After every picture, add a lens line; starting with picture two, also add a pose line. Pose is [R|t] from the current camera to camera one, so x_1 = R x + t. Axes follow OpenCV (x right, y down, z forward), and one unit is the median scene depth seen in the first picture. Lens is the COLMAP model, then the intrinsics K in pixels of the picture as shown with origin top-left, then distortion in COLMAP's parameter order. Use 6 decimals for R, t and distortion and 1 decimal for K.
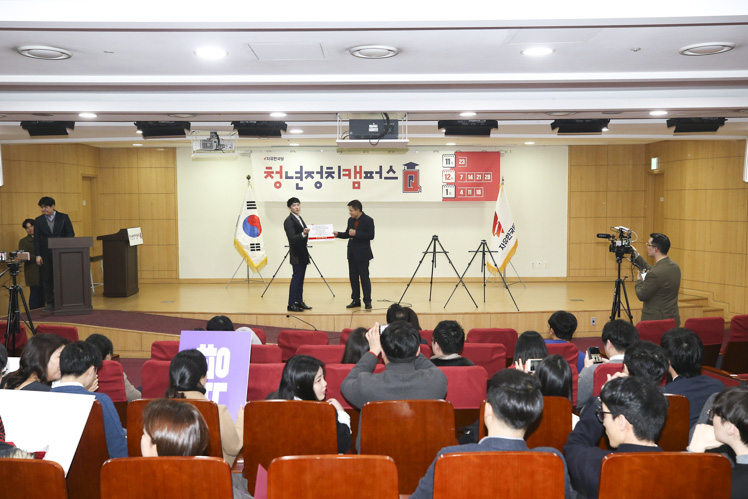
lens RADIAL K [[840.8, 0, 371.6], [0, 840.8, 245.0], [0, 0, 1]] dist [0.069182, 0.000000]
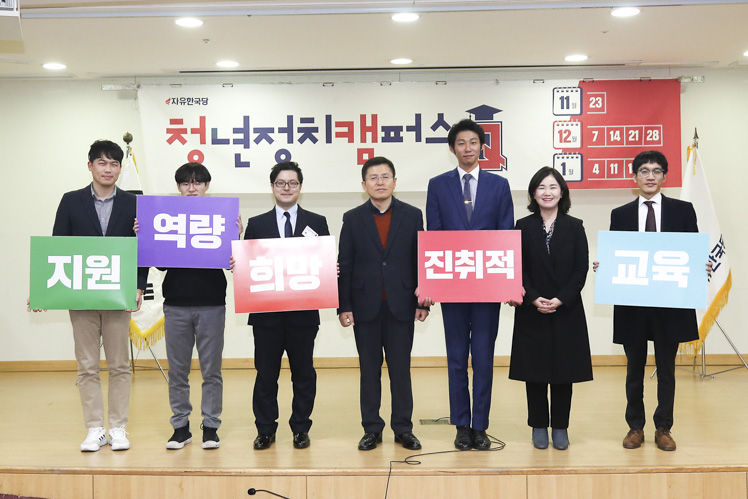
lens RADIAL K [[995.7, 0, 359.8], [0, 995.7, 241.6], [0, 0, 1]] dist [0.073728, 0.000000]
pose [[0.999667, -0.008774, -0.024274, -0.008416], [0.007462, 0.998532, -0.053655, 0.004846], [0.024709, 0.053456, 0.998264, 0.457645]]
